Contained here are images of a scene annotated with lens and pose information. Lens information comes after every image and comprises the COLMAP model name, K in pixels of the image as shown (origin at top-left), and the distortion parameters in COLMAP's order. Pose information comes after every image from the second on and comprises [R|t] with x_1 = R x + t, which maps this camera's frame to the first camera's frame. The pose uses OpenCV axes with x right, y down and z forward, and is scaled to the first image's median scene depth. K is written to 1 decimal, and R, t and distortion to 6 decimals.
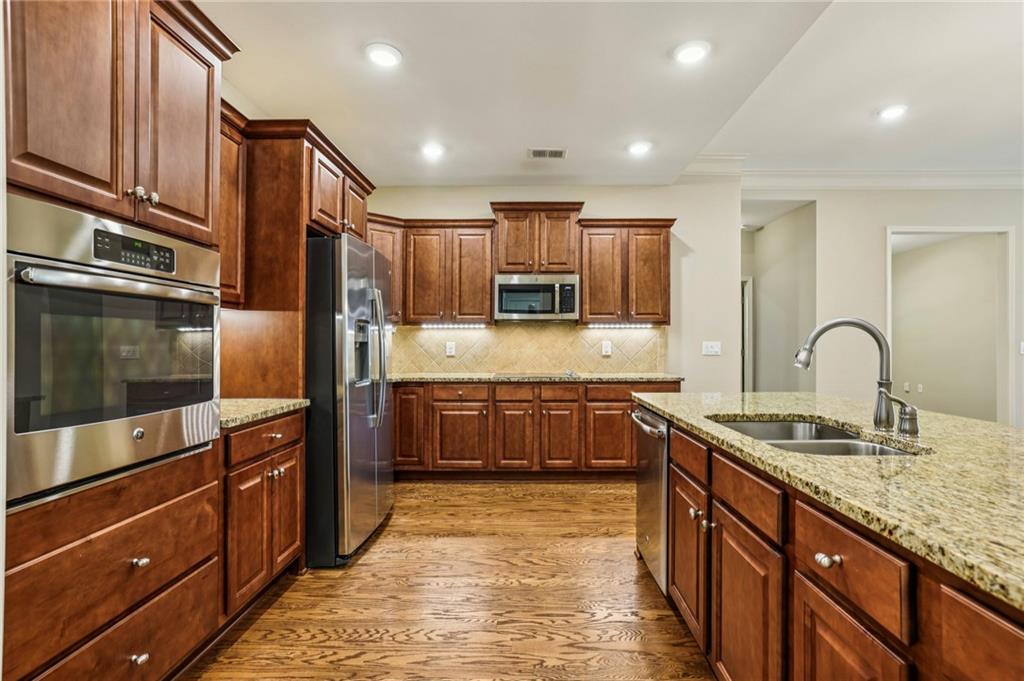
lens RADIAL K [[470.2, 0, 512.0], [0, 470.2, 340.5], [0, 0, 1]] dist [0.000604, 0.000062]
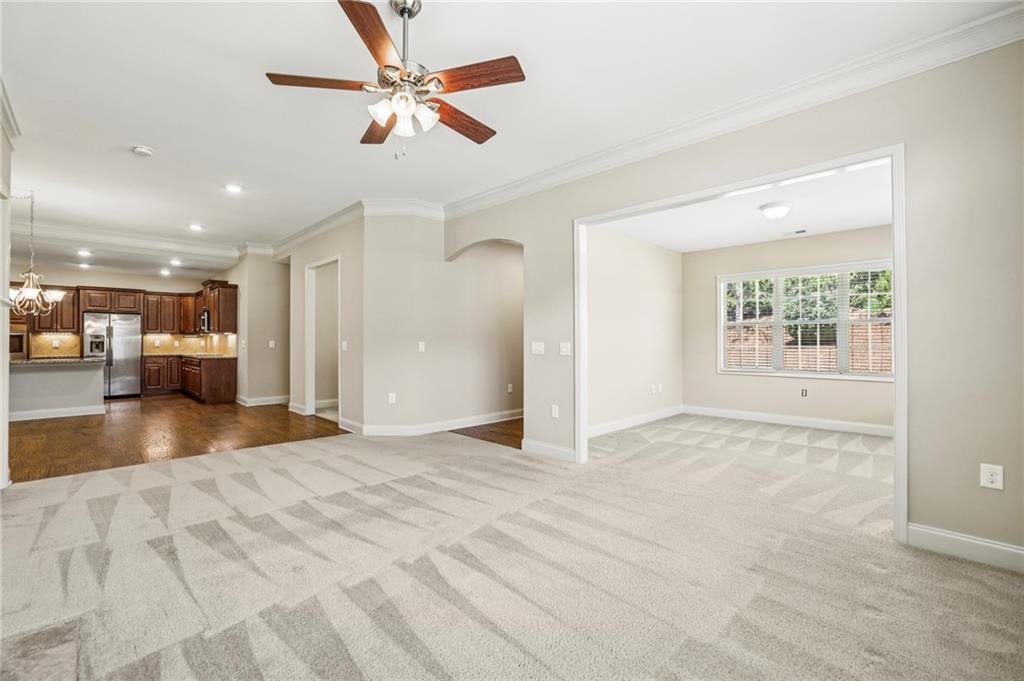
lens RADIAL K [[435.0, 0, 512.0], [0, 435.0, 340.5], [0, 0, 1]] dist [-0.001928, 0.000188]
pose [[0.725748, 0.001152, -0.687959, 2.514606], [0.007165, 0.999932, 0.009233, -0.007379], [0.687923, -0.011630, 0.725691, 0.452828]]
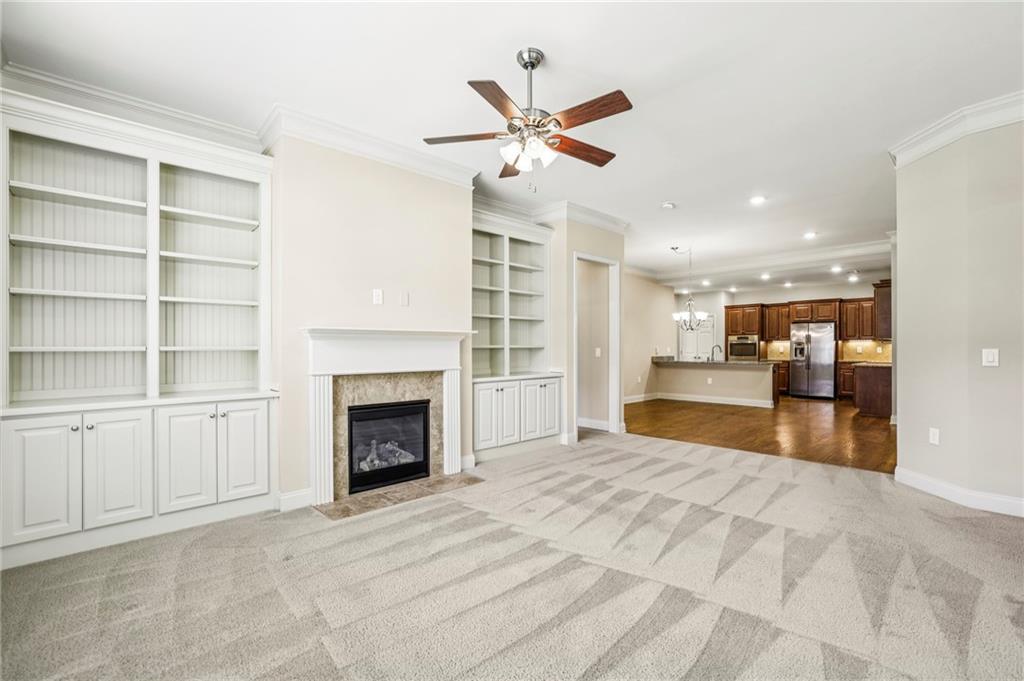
lens RADIAL K [[449.0, 0, 512.0], [0, 449.0, 340.5], [0, 0, 1]] dist [-0.020411, 0.000150]
pose [[-0.694831, -0.009967, -0.719104, 2.530164], [0.008895, 0.999708, -0.022452, 0.002389], [0.719118, -0.021997, -0.694540, 1.123120]]
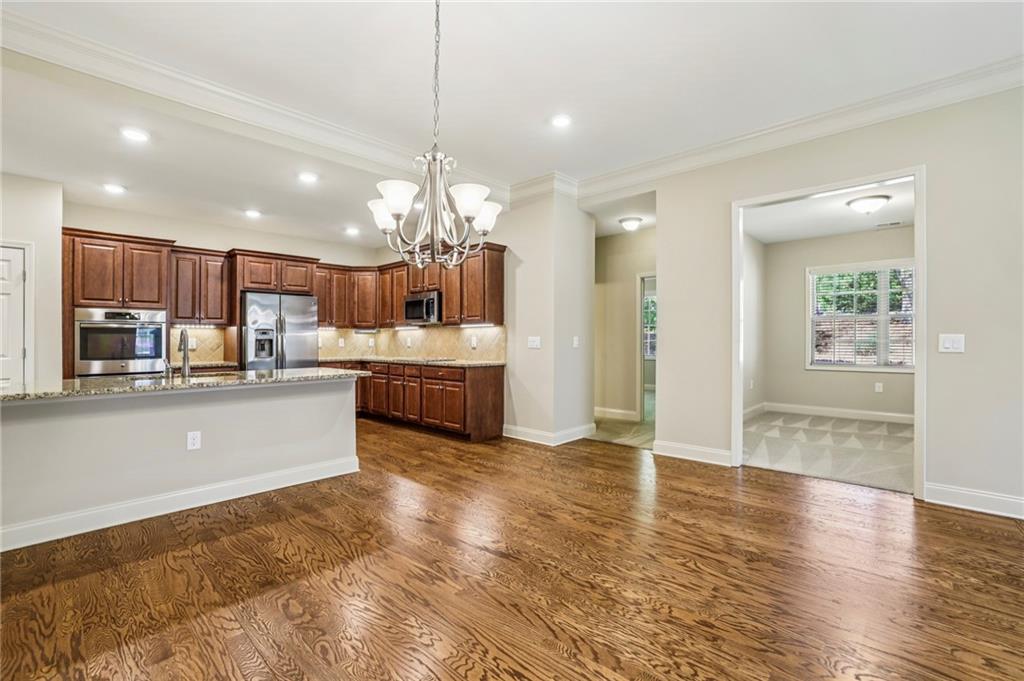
lens RADIAL K [[435.0, 0, 512.0], [0, 435.0, 340.5], [0, 0, 1]] dist [-0.001928, 0.000188]
pose [[0.743850, -0.001296, -0.668346, 1.131422], [0.009763, 0.999912, 0.008926, 0.001570], [0.668275, -0.013165, 0.743797, 0.146883]]
